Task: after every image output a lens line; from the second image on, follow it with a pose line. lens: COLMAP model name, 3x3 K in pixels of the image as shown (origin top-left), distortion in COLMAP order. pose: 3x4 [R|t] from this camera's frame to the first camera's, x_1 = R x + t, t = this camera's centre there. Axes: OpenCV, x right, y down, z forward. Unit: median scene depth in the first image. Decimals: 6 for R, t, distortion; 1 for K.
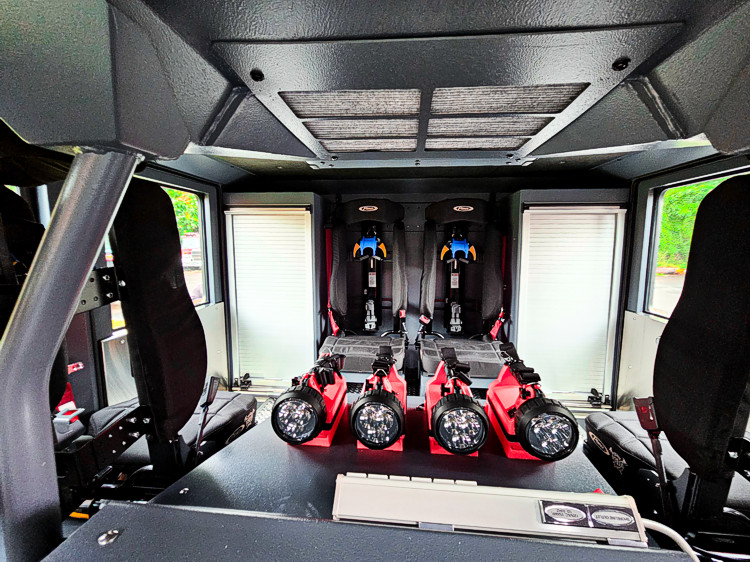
lens RADIAL K [[305.4, 0, 376.4], [0, 305.4, 278.2], [0, 0, 1]] dist [-0.002090, 0.000446]
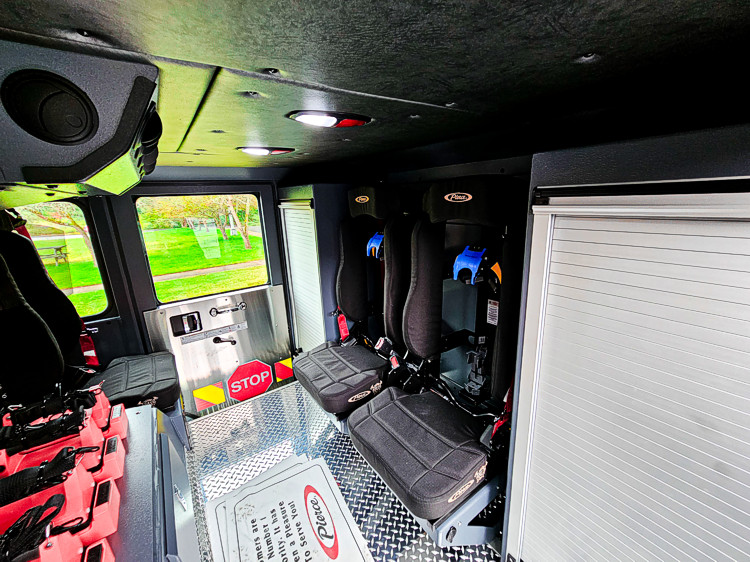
lens RADIAL K [[305.4, 0, 376.4], [0, 305.4, 278.2], [0, 0, 1]] dist [-0.002090, 0.000446]
pose [[0.657291, 0.161298, -0.736173, 0.611066], [-0.036586, 0.982505, 0.182605, -0.179265], [0.752748, -0.093091, 0.651694, 0.518372]]
